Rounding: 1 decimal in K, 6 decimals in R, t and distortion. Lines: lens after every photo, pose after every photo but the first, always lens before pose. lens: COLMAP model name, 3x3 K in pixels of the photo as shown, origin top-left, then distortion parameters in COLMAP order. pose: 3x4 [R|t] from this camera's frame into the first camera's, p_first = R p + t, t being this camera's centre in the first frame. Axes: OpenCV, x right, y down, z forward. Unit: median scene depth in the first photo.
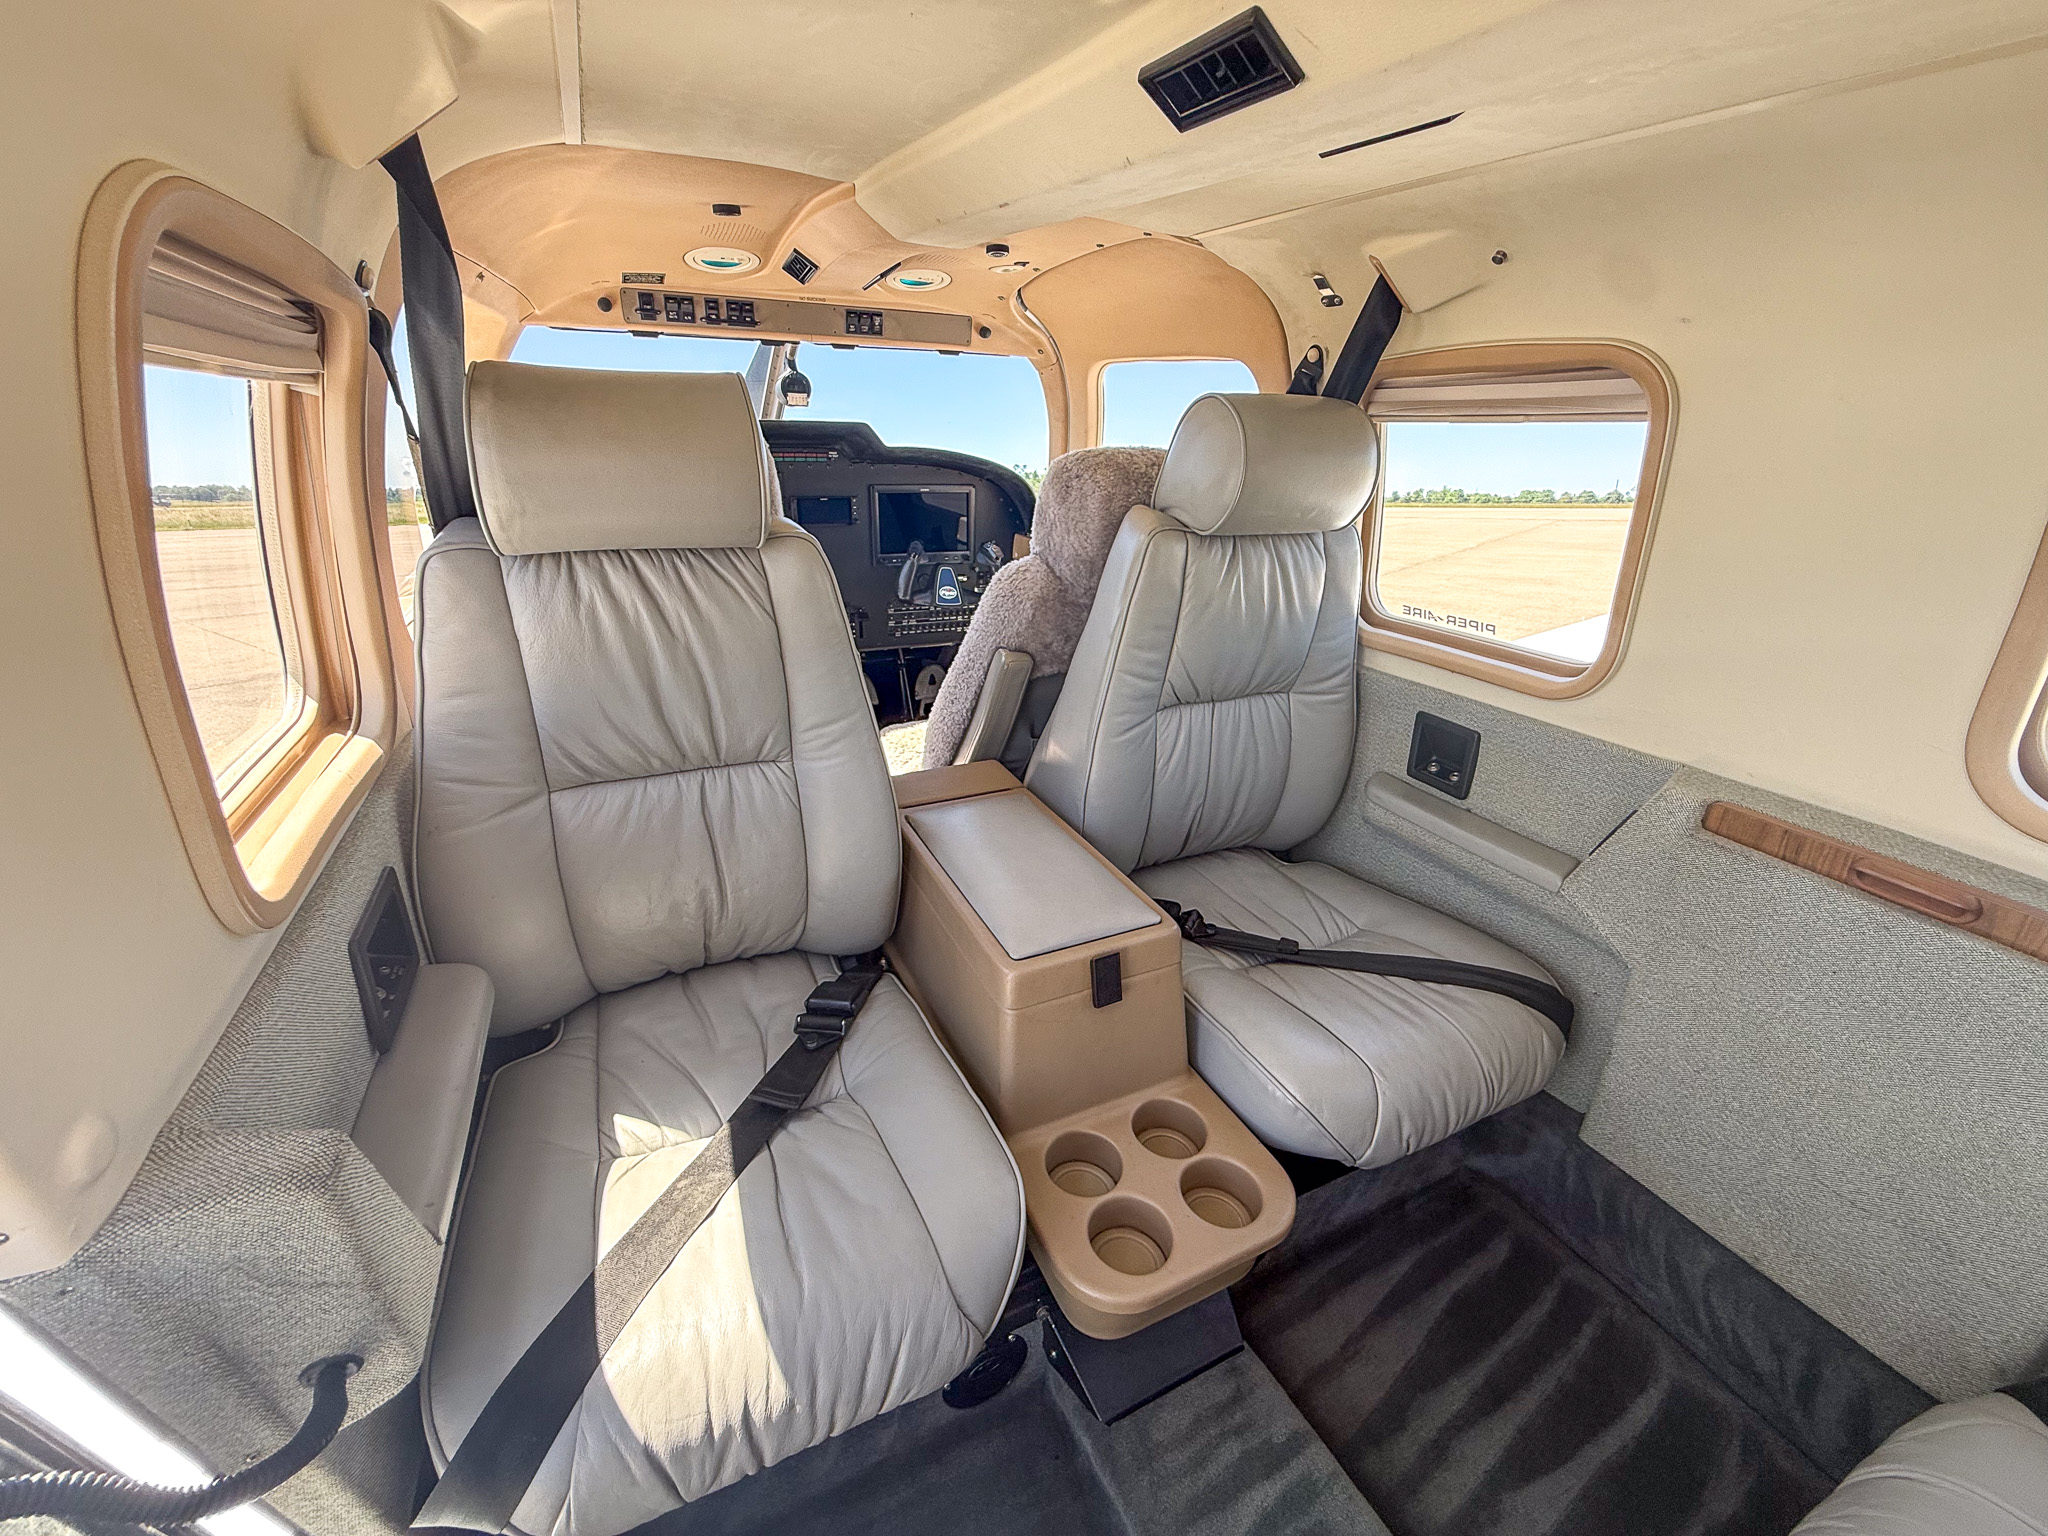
lens RADIAL K [[817.1, 0, 1018.4], [0, 817.1, 770.1], [0, 0, 1]] dist [-0.002786, 0.000220]
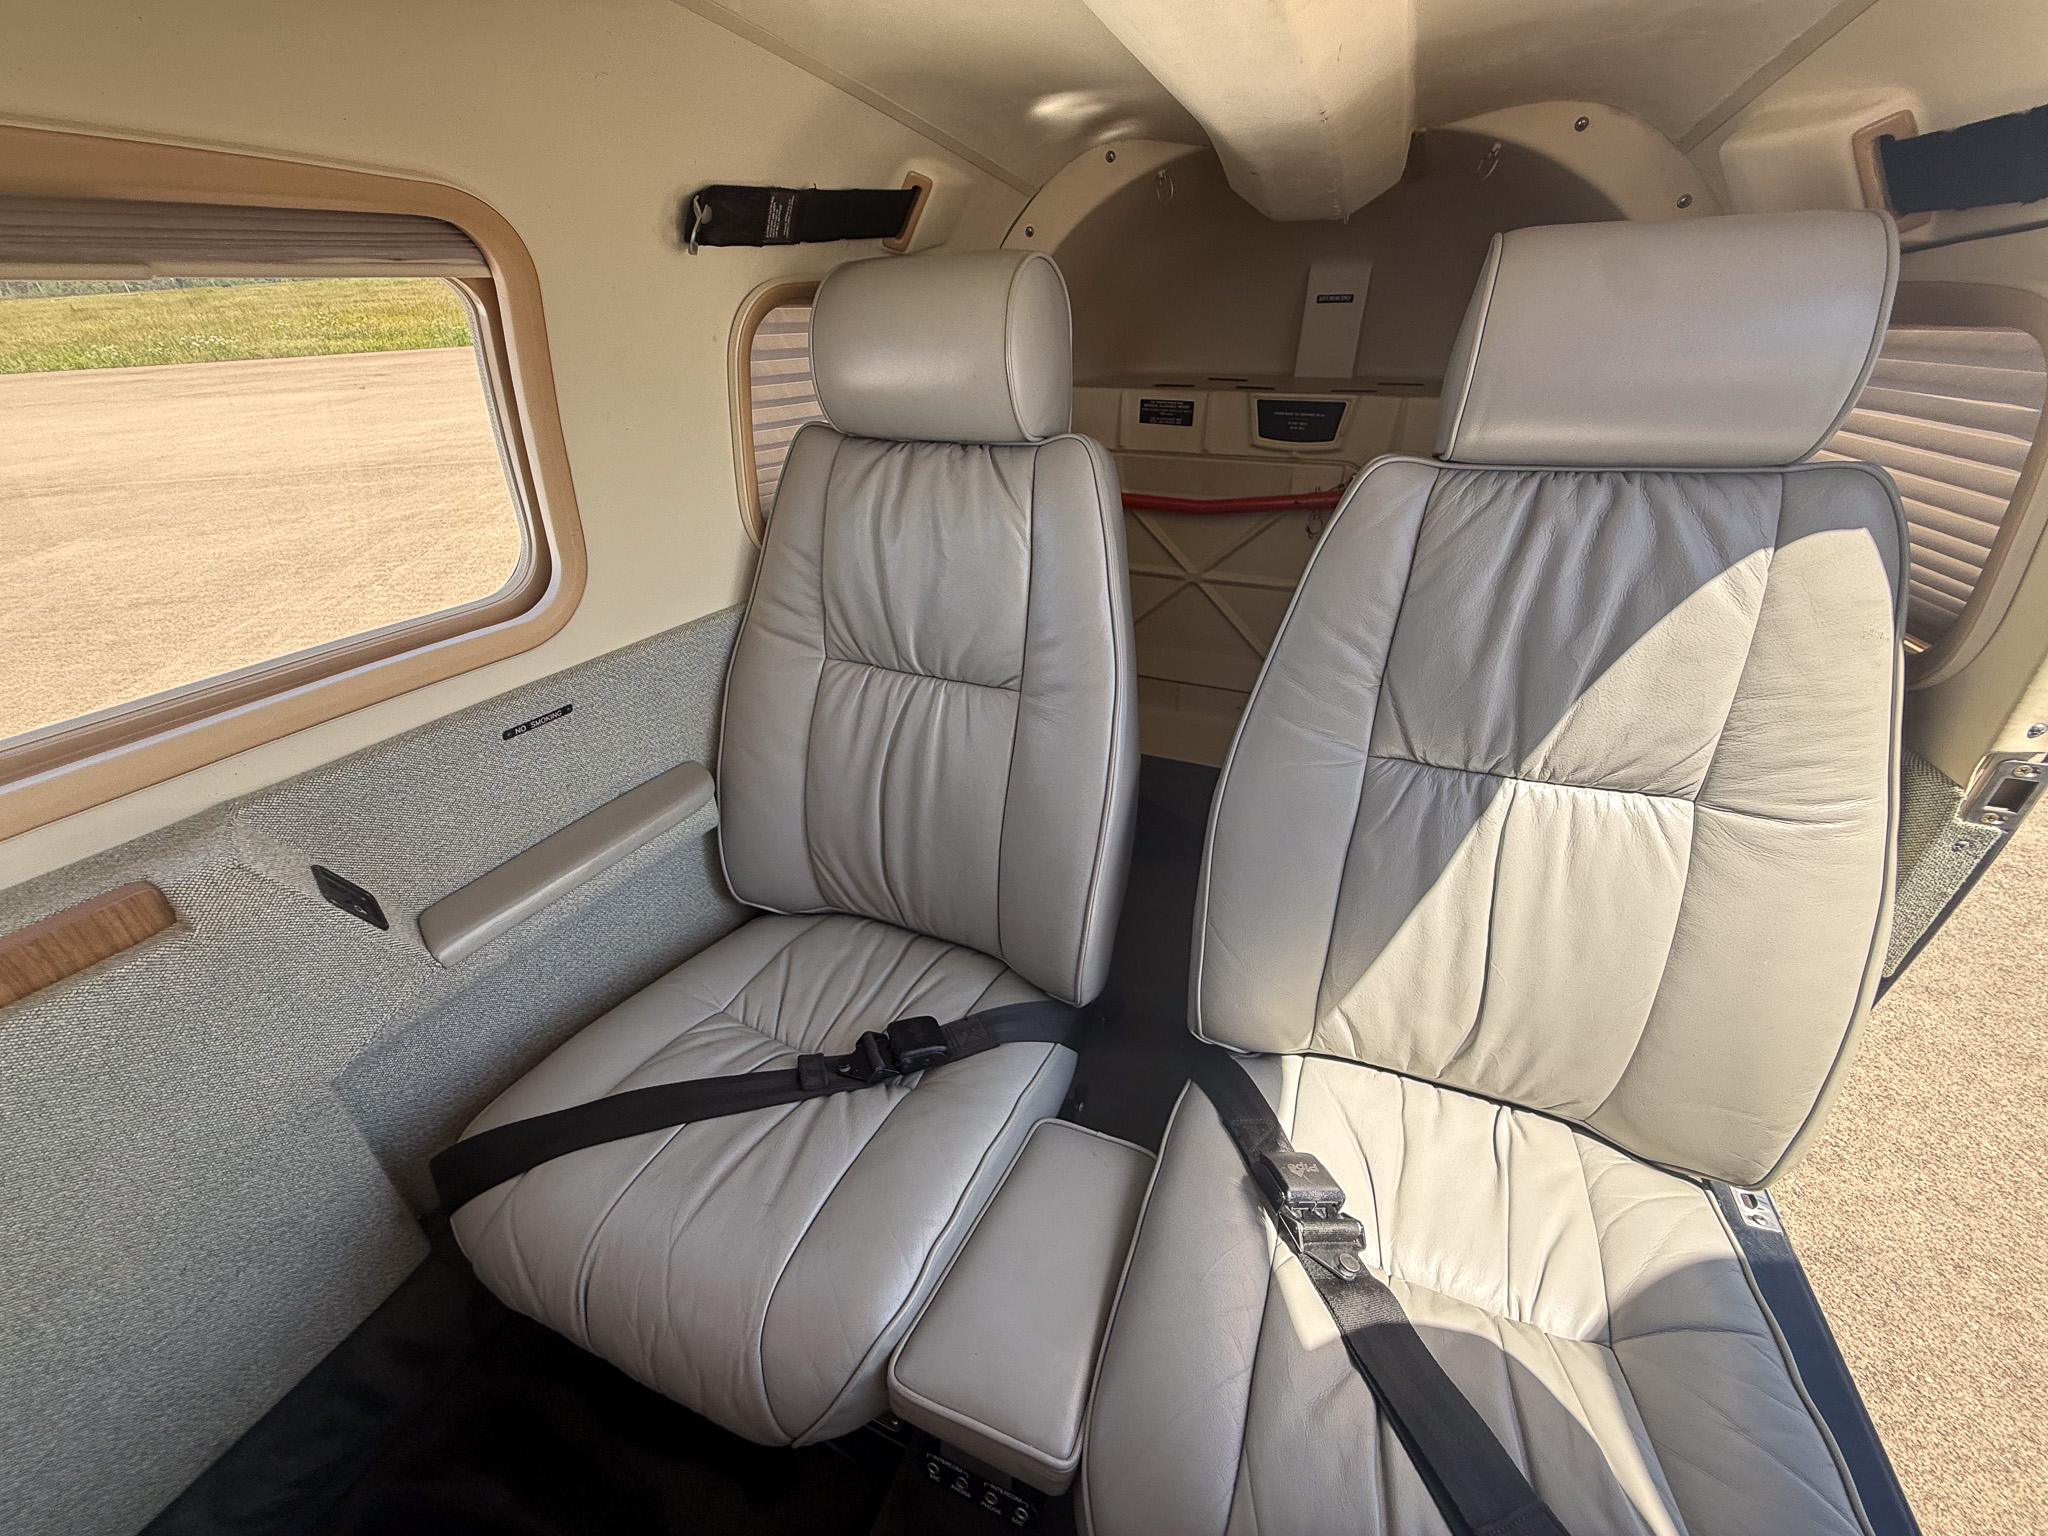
lens RADIAL K [[817.1, 0, 1018.4], [0, 817.1, 770.1], [0, 0, 1]] dist [-0.002786, 0.000220]
pose [[-0.661124, -0.378736, 0.647668, 0.140081], [0.286255, 0.670610, 0.684354, -0.101685], [-0.693522, 0.637841, -0.334941, 0.287764]]
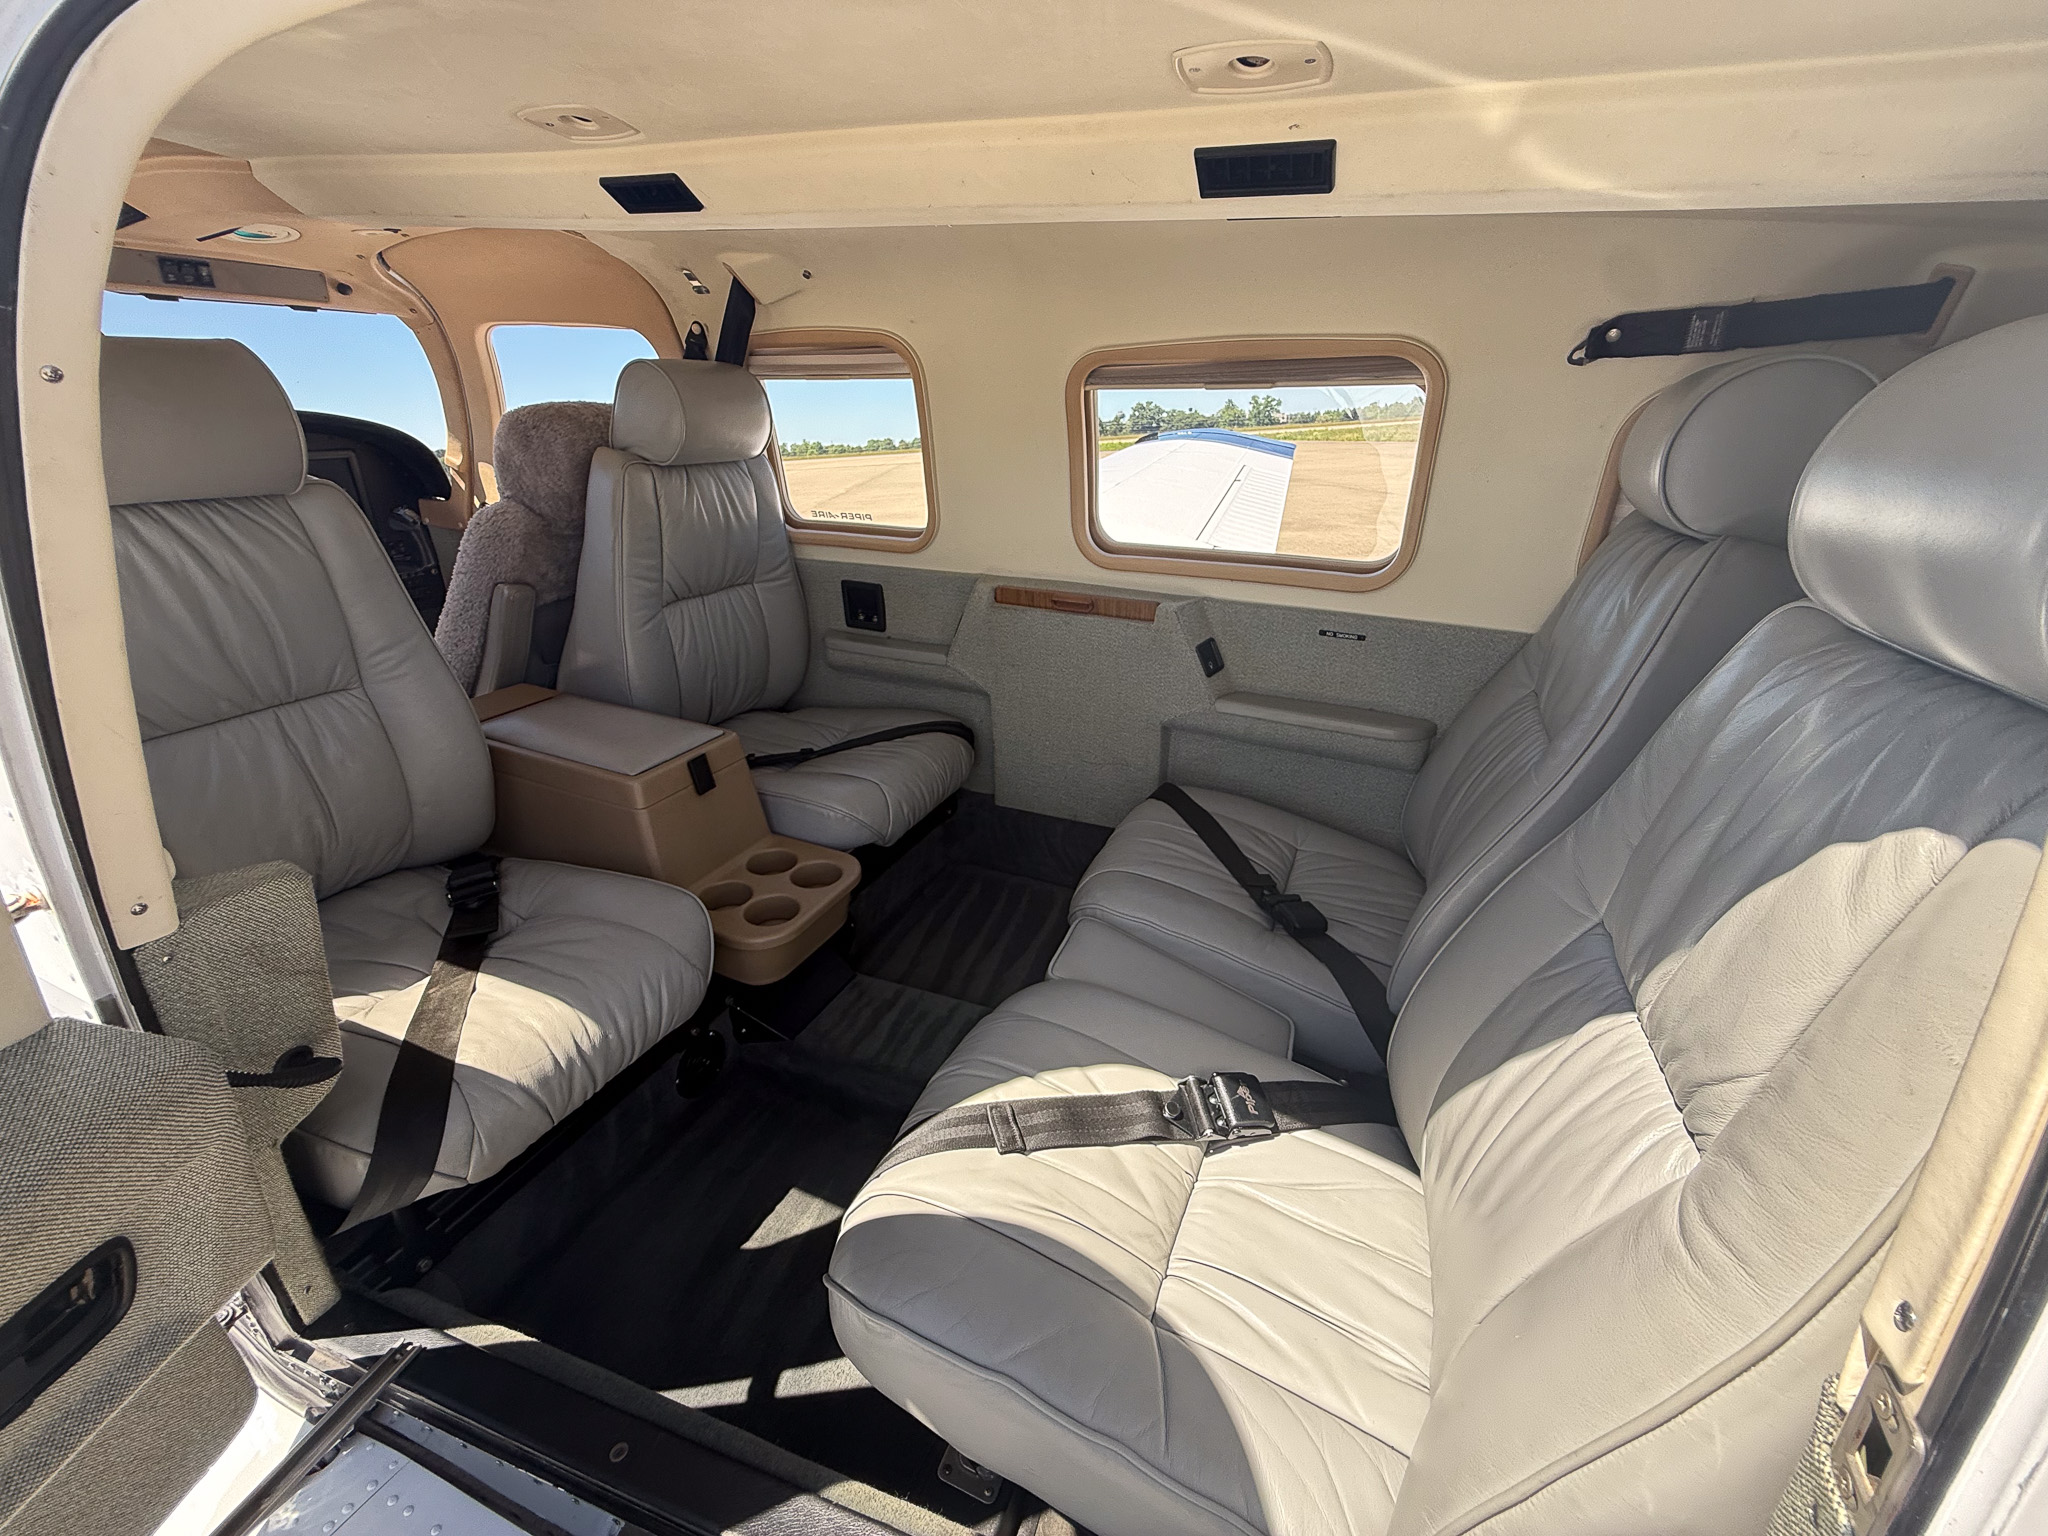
lens RADIAL K [[817.1, 0, 1018.4], [0, 817.1, 770.1], [0, 0, 1]] dist [-0.002786, 0.000220]
pose [[0.765518, -0.280460, 0.579073, -0.238401], [0.254718, 0.958569, 0.127530, 0.166494], [-0.590848, 0.049873, 0.805240, -0.396277]]
